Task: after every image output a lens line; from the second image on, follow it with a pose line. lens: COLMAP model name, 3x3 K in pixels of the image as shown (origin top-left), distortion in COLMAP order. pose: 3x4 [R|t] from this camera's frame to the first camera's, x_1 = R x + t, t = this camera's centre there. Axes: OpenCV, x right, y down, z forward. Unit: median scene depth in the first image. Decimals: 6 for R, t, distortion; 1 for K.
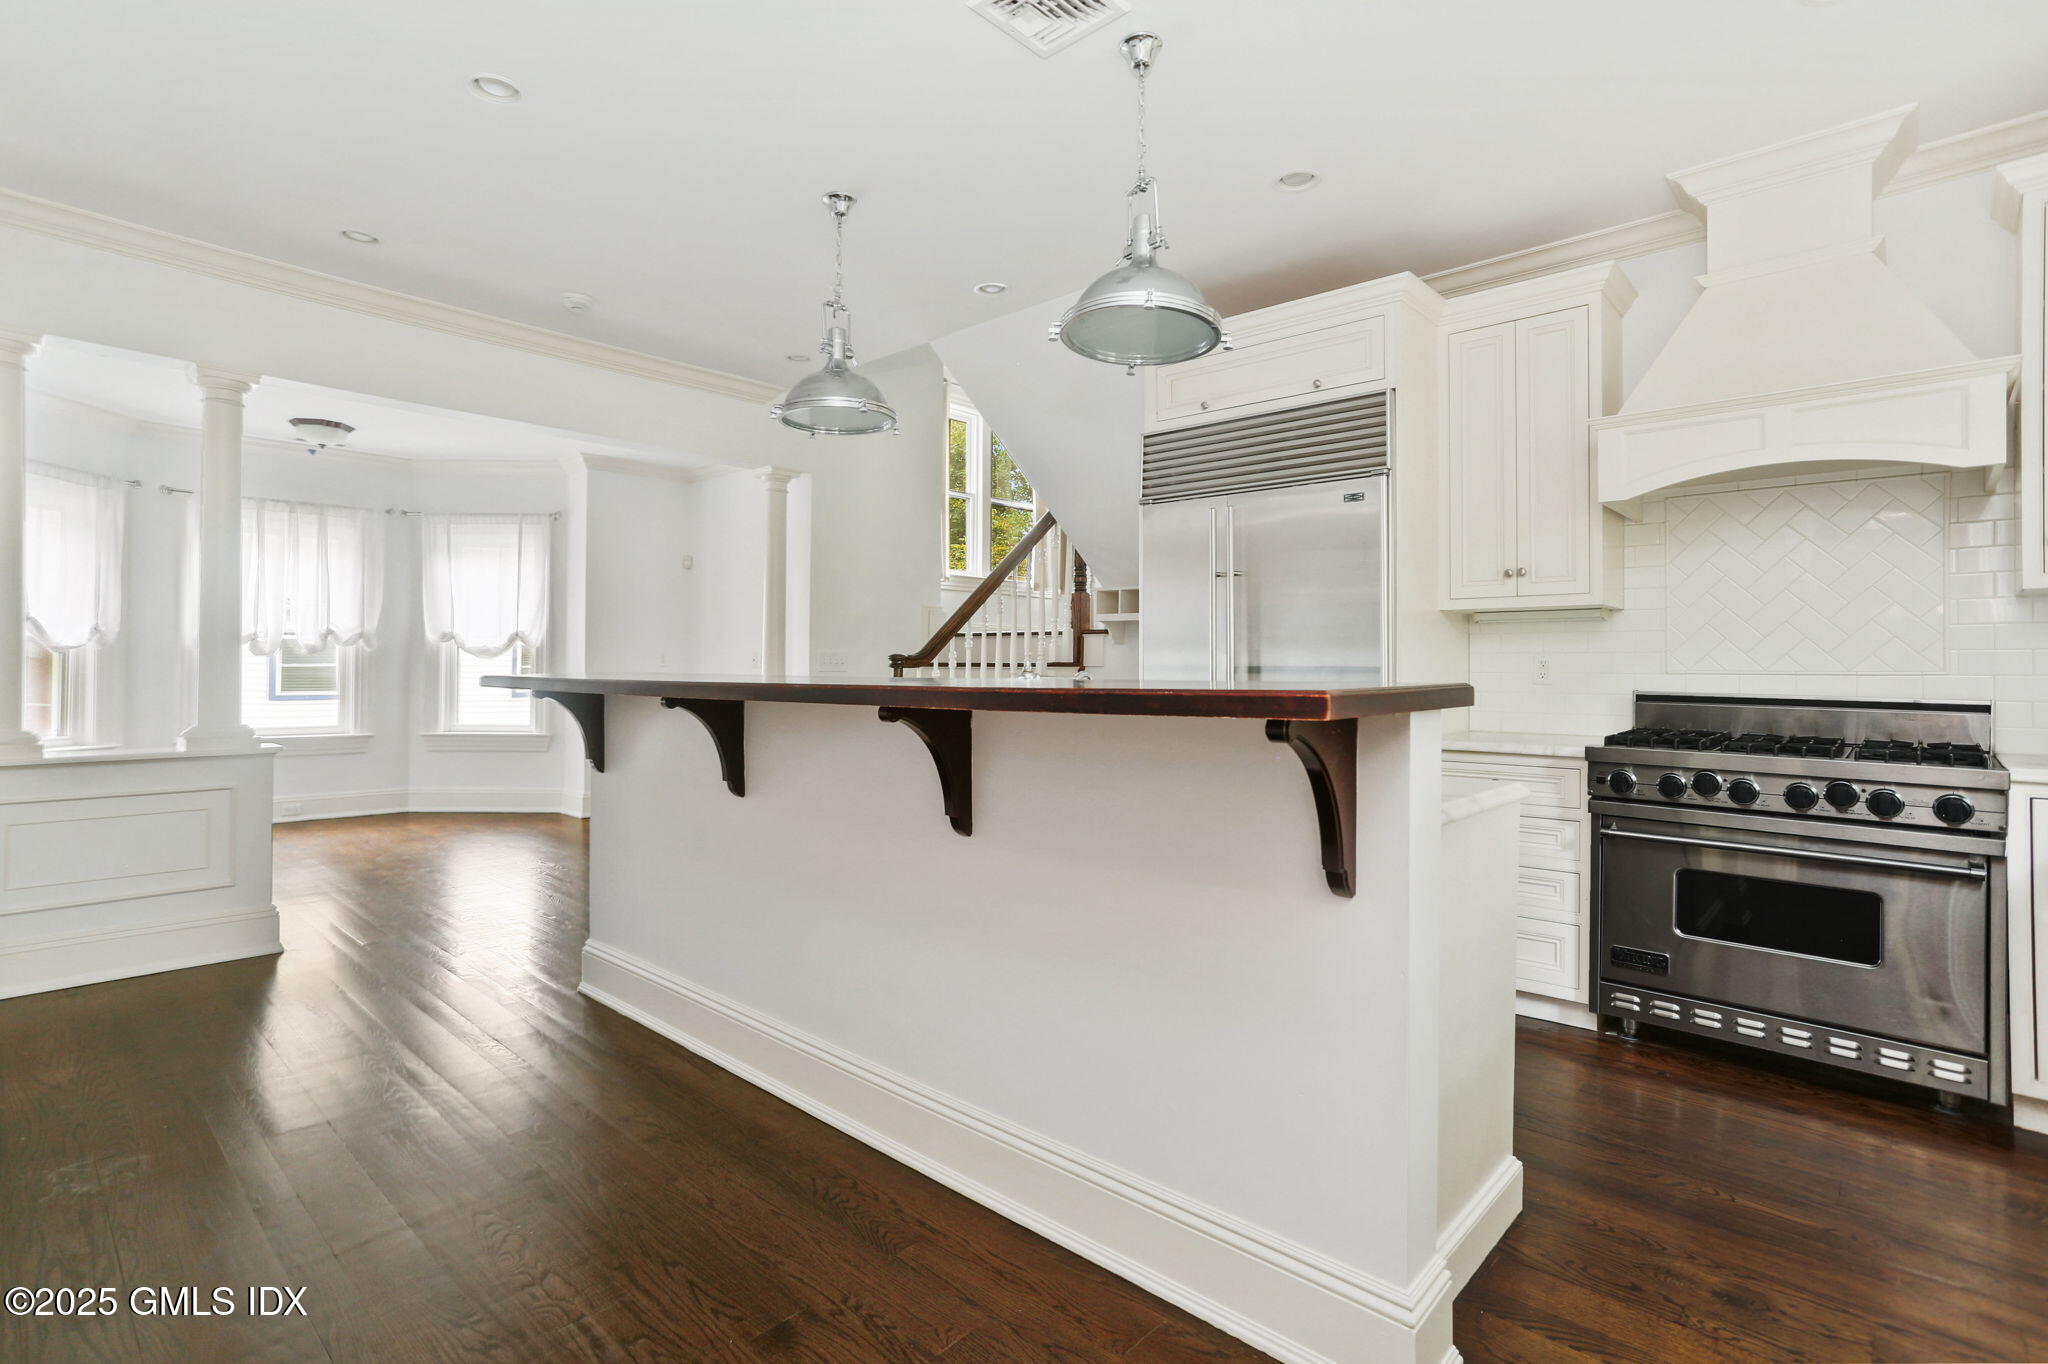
lens RADIAL K [[980.8, 0, 1023.1], [0, 980.8, 670.5], [0, 0, 1]] dist [-0.070478, 0.043479]
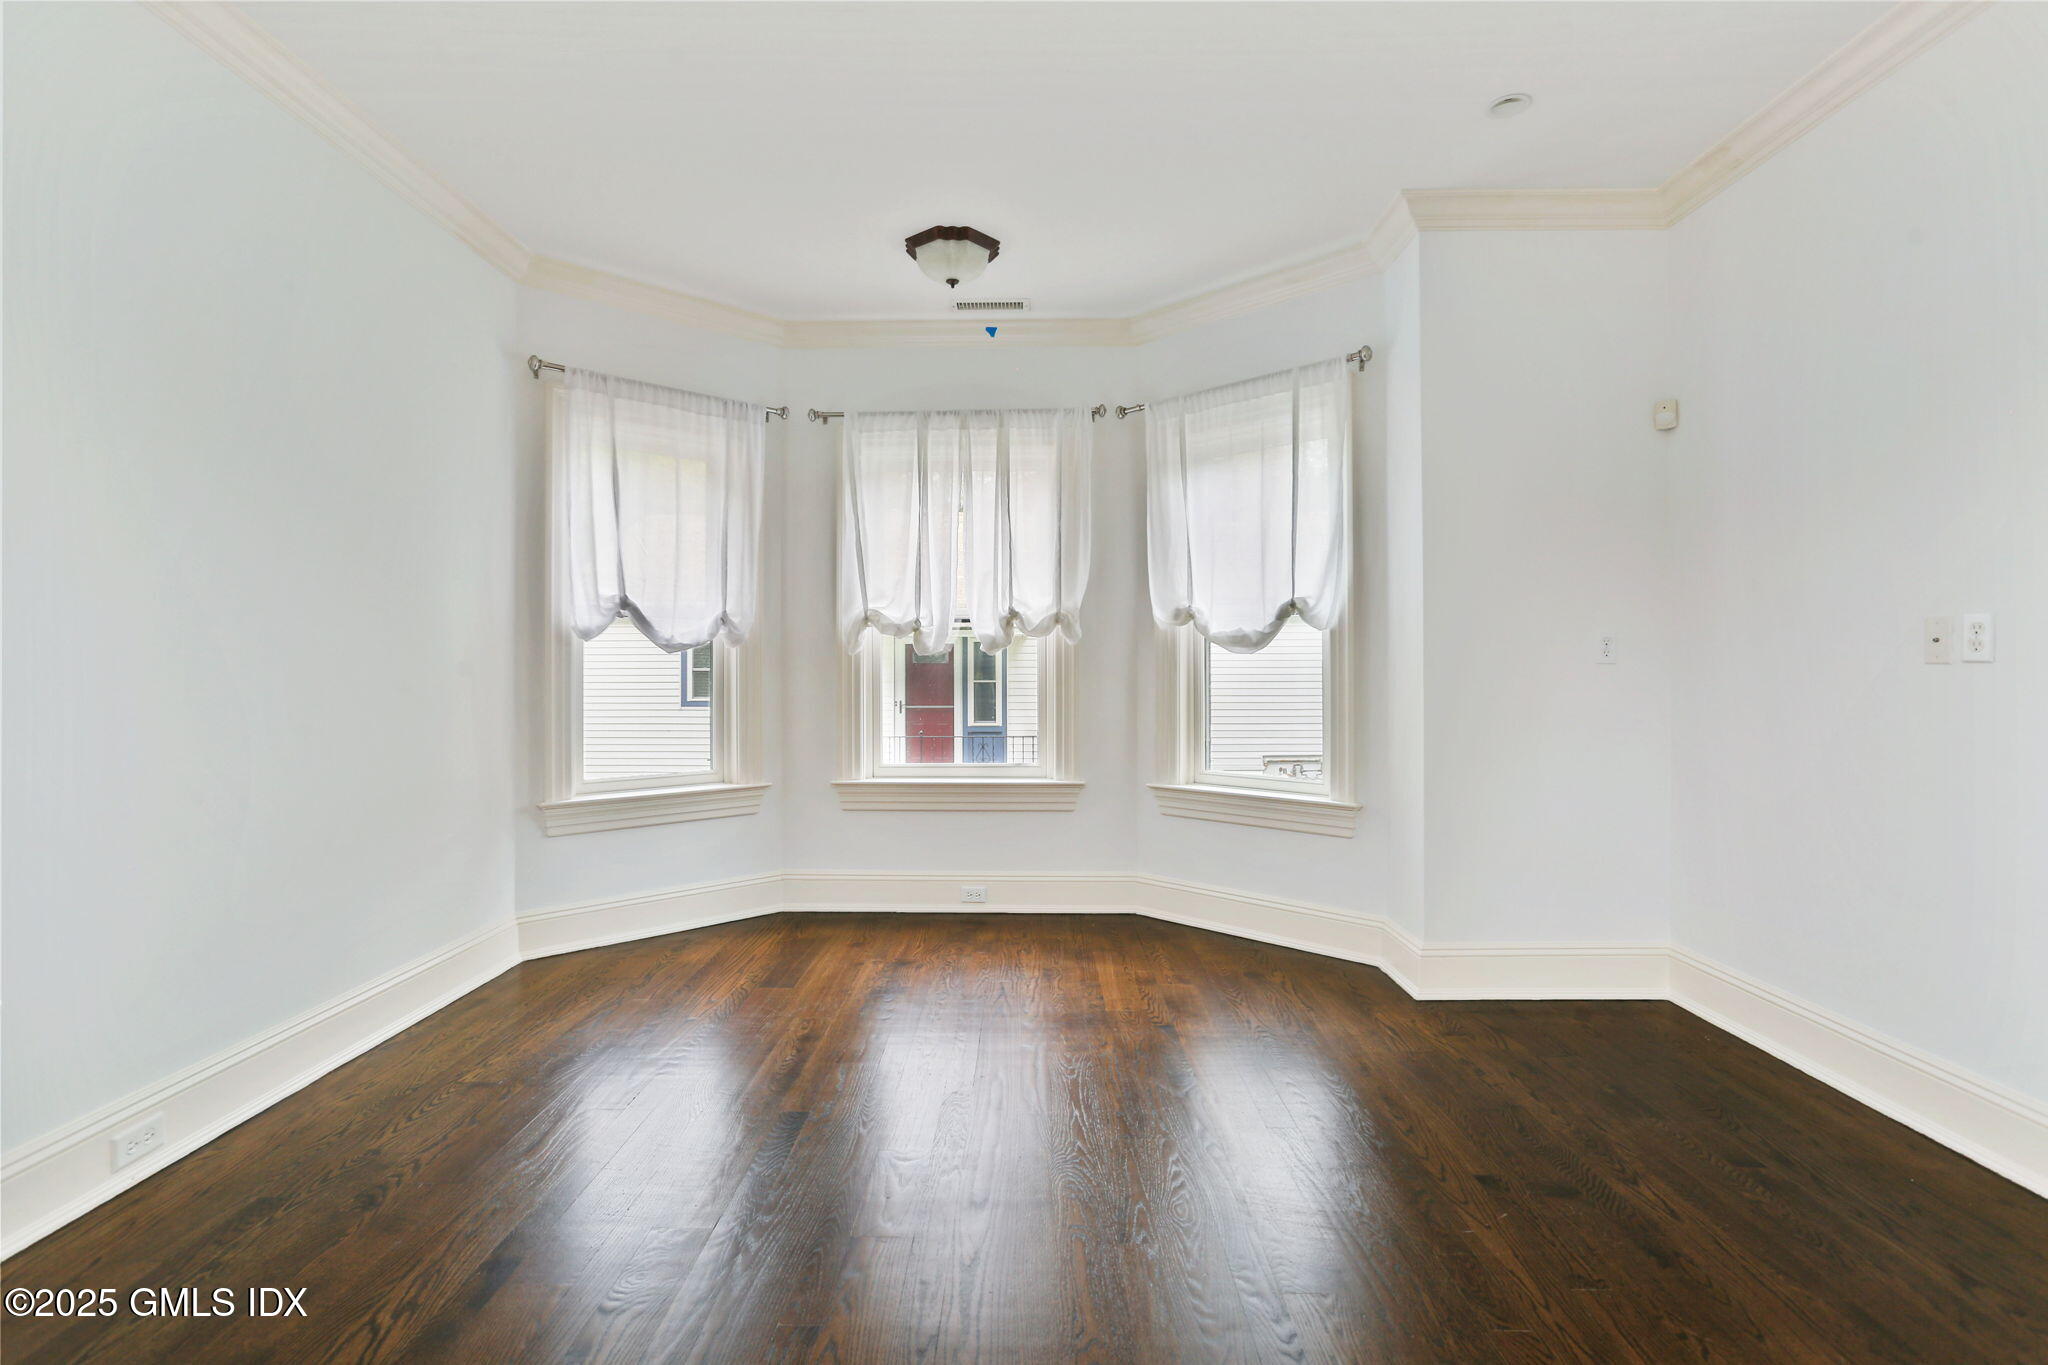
lens RADIAL K [[980.8, 0, 1023.1], [0, 980.8, 671.0], [0, 0, 1]] dist [-0.070478, 0.043479]
pose [[0.660008, -0.006614, -0.751230, -0.239774], [0.005305, 0.999977, -0.004143, -0.001439], [0.751240, -0.001251, 0.660028, 0.570162]]
